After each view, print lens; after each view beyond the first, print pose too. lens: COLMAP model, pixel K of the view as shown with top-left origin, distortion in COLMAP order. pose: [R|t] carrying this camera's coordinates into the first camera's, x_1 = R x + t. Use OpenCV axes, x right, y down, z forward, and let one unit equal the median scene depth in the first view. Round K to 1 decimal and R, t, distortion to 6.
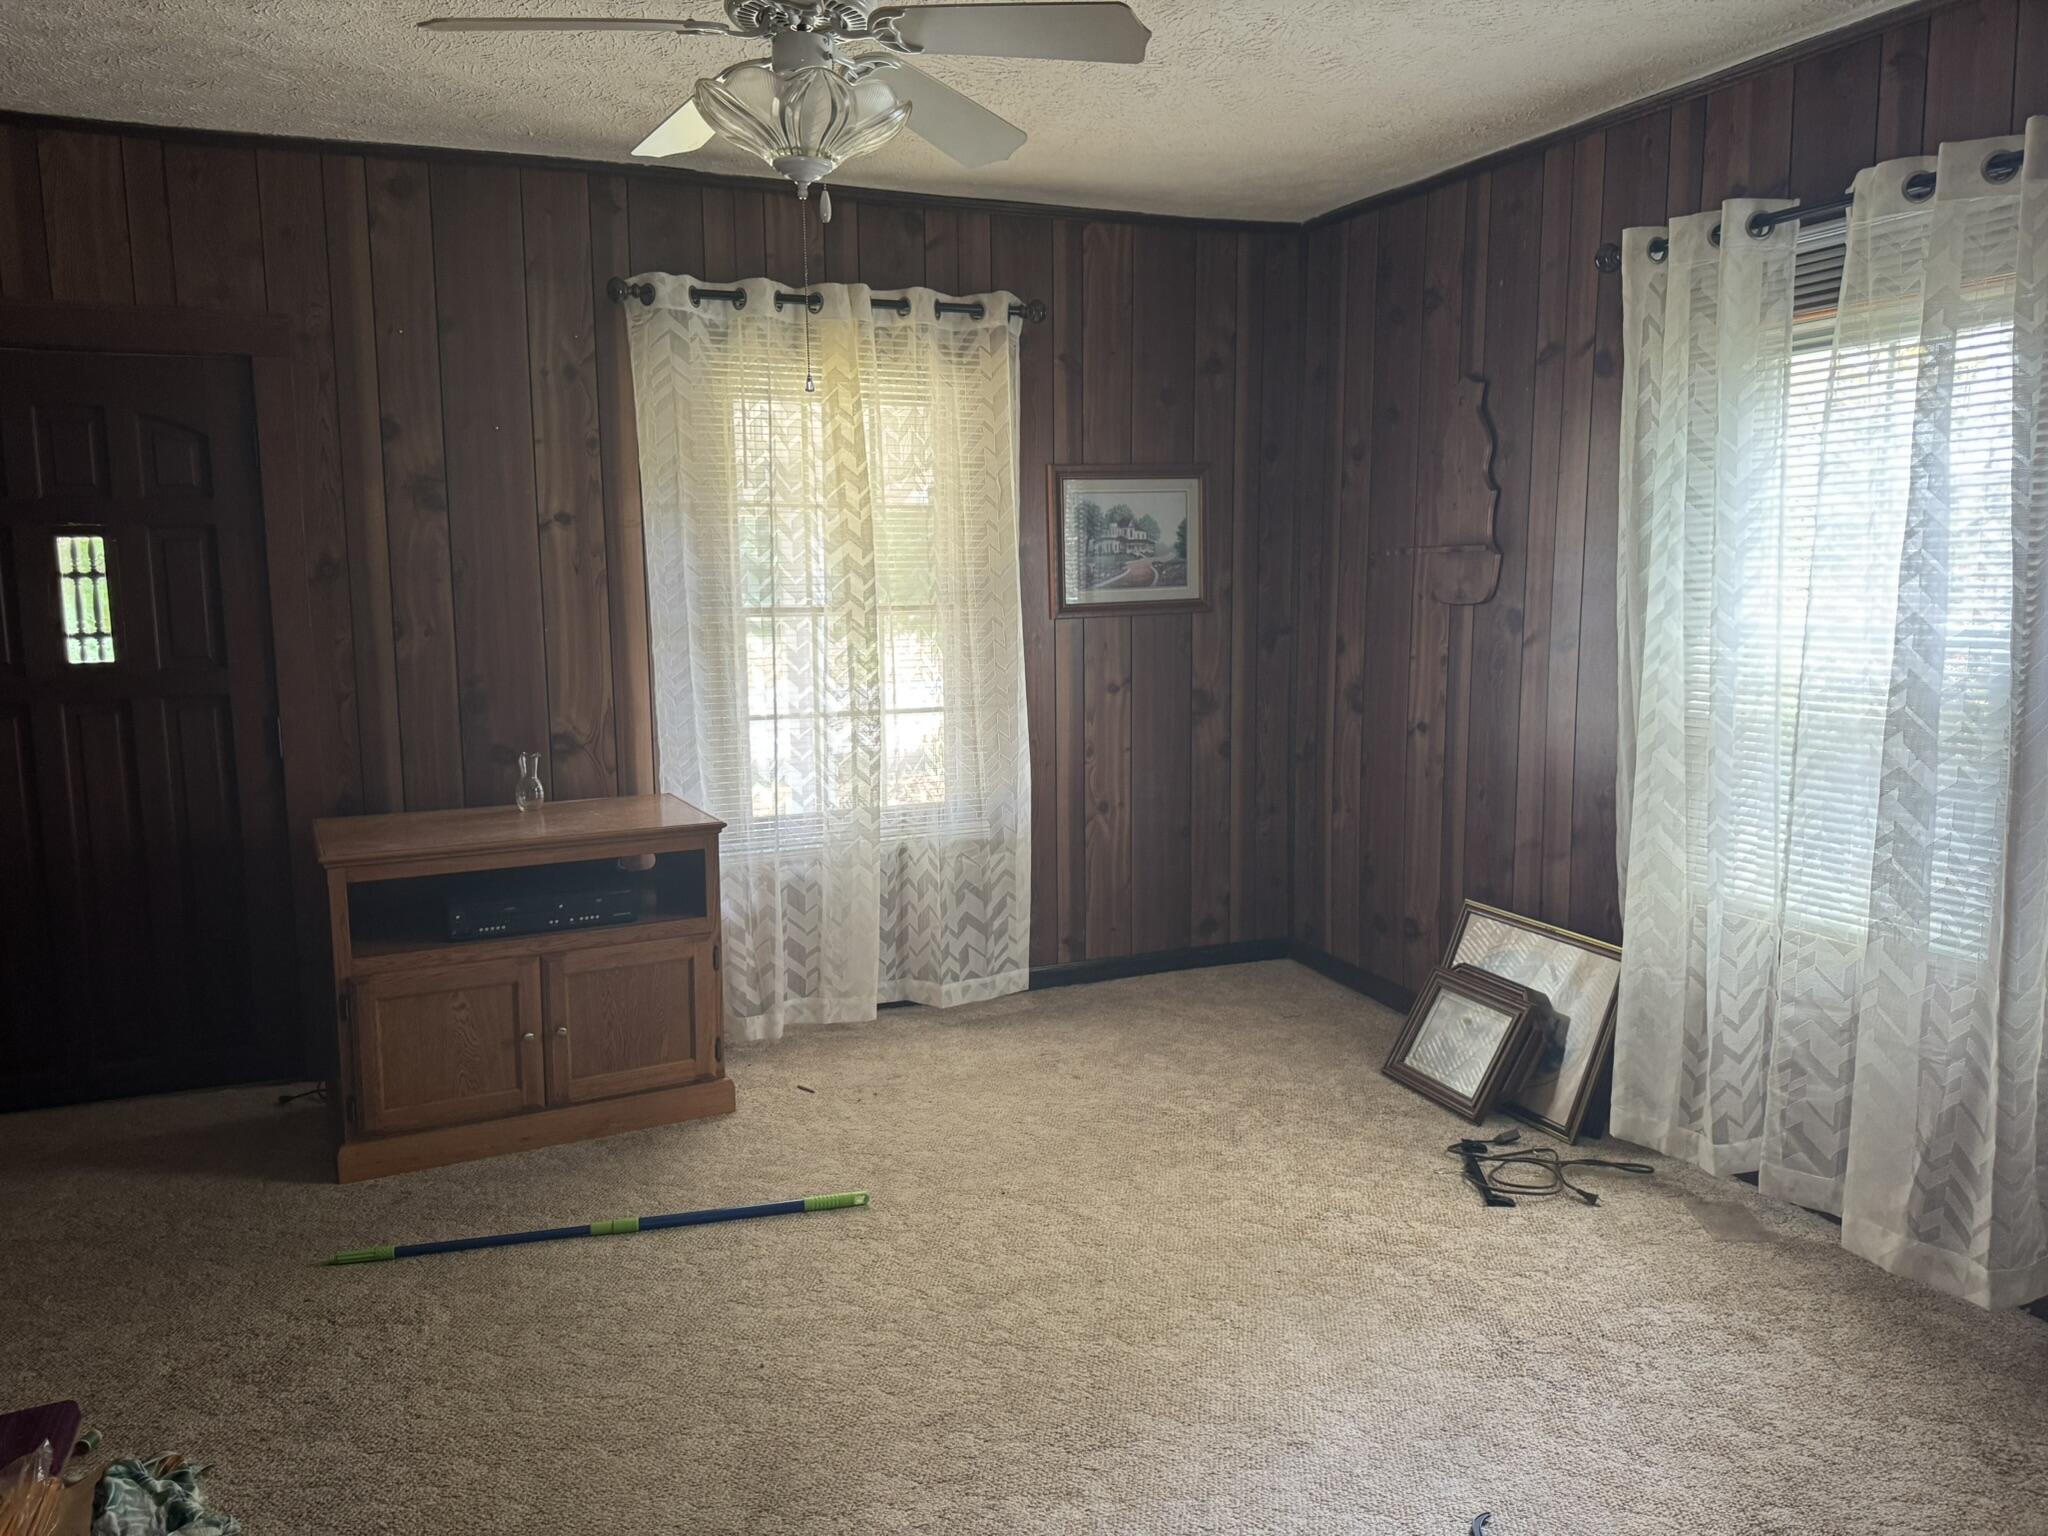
lens RADIAL K [[1410.0, 0, 1024.0], [0, 1410.0, 768.0], [0, 0, 1]] dist [0.043925, -0.068983]
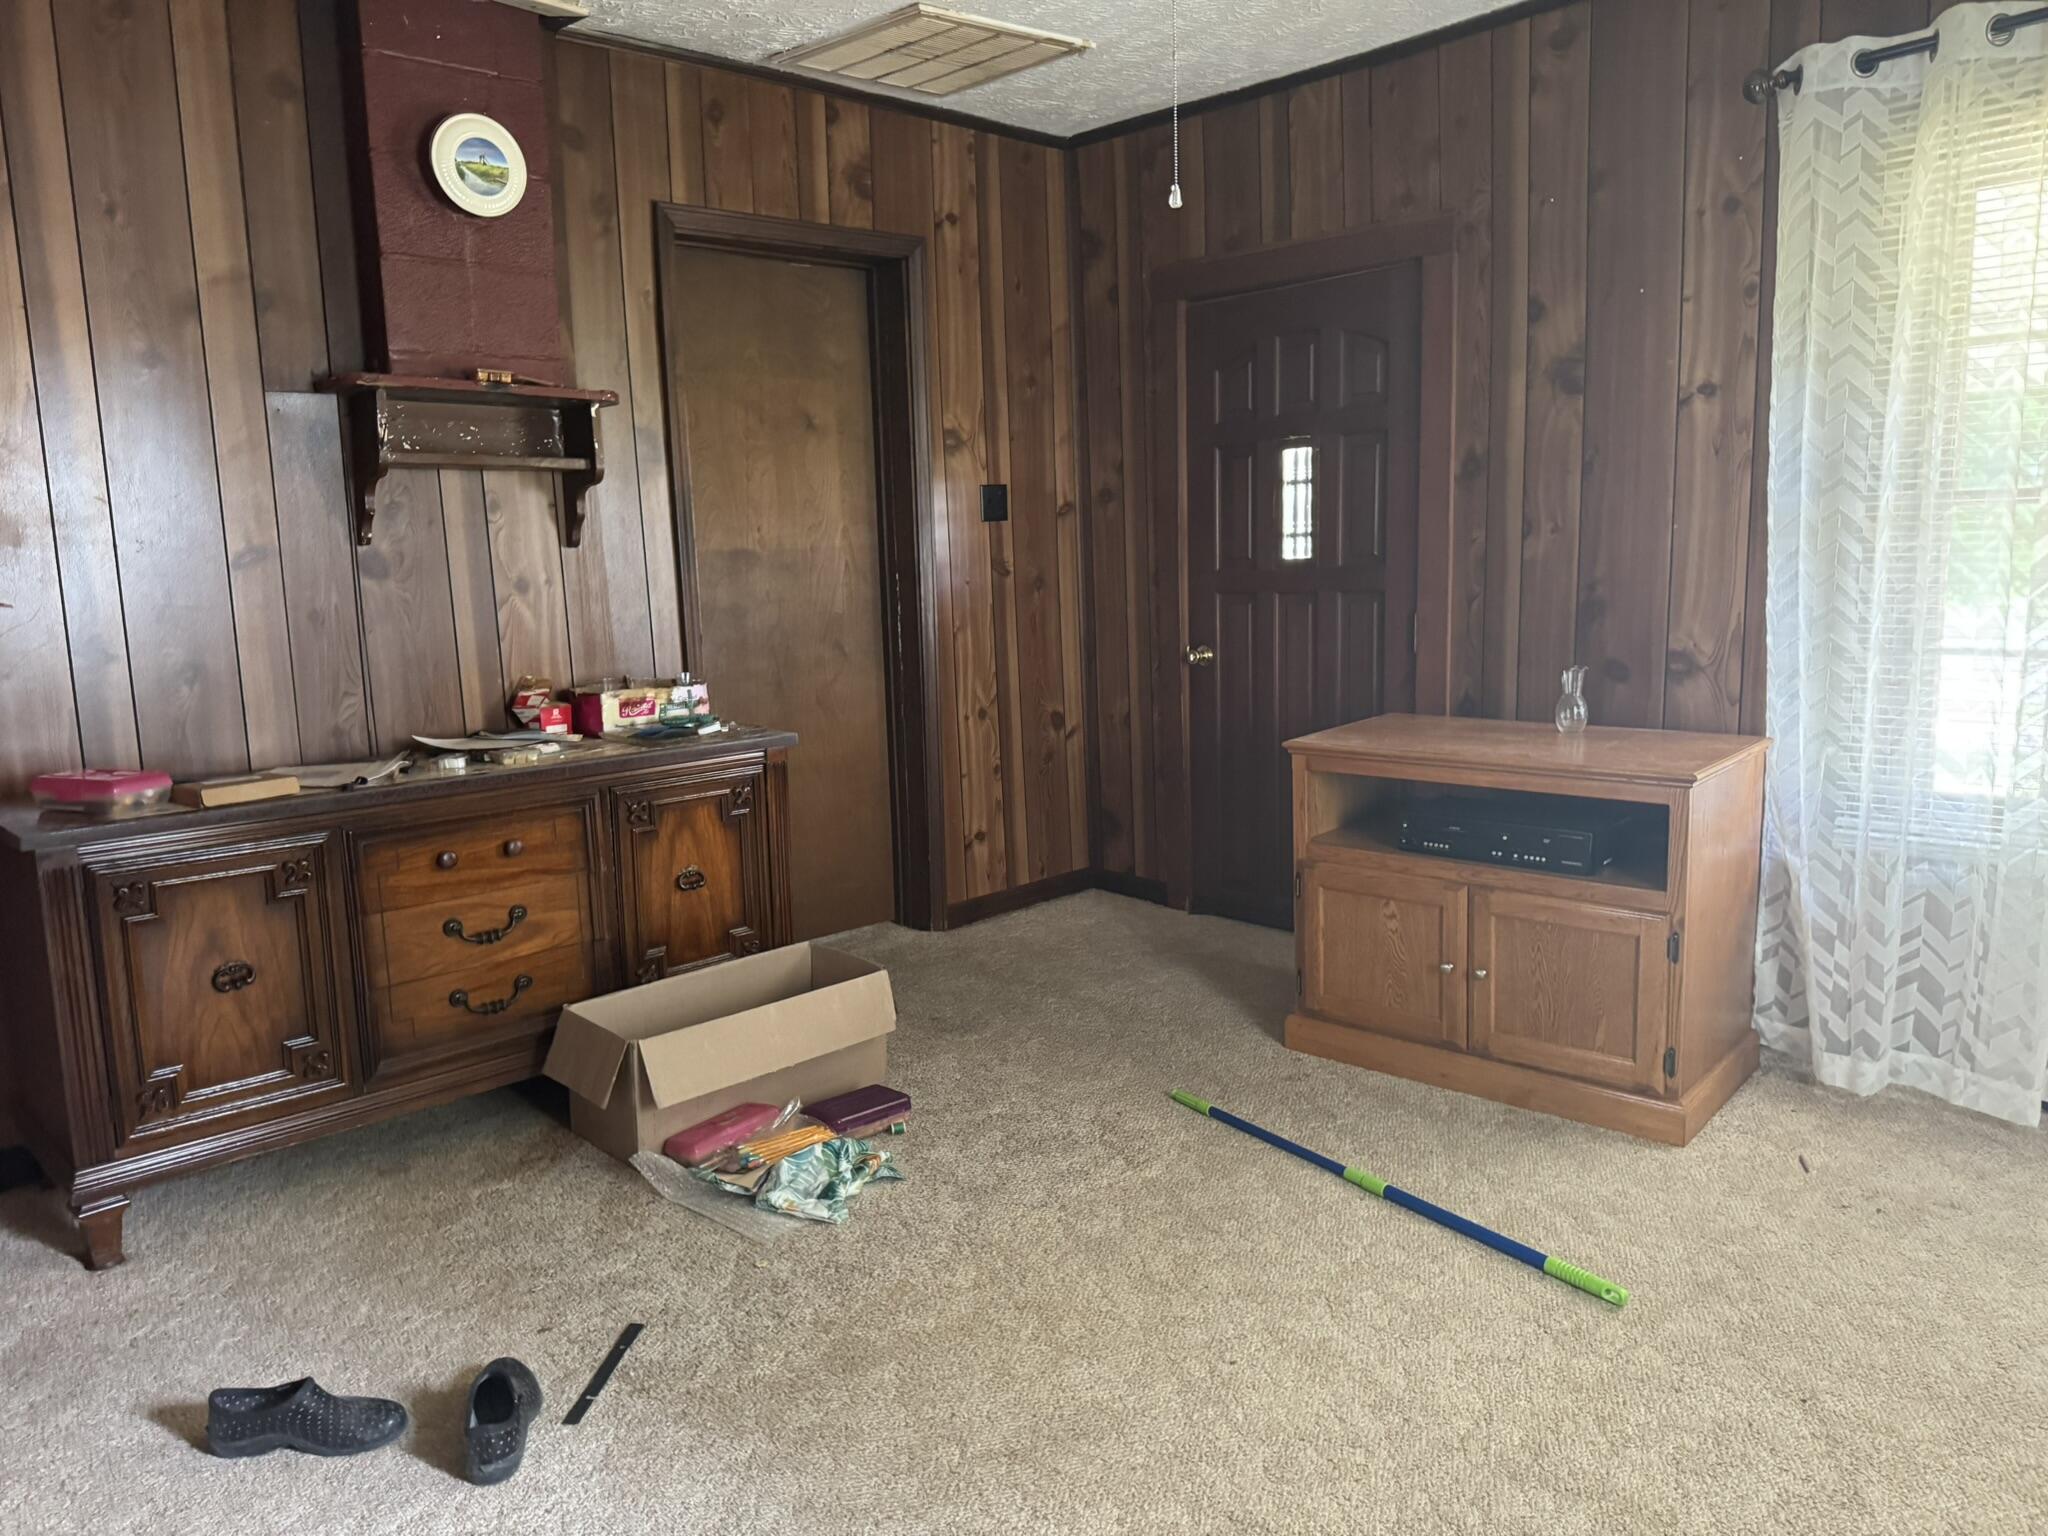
lens RADIAL K [[1410.0, 0, 1024.0], [0, 1410.0, 768.0], [0, 0, 1]] dist [0.043925, -0.068983]
pose [[0.356864, 0.147142, -0.922495, 0.350655], [-0.097314, 0.988000, 0.119945, -0.020938], [0.929074, 0.046968, 0.366900, 0.365178]]
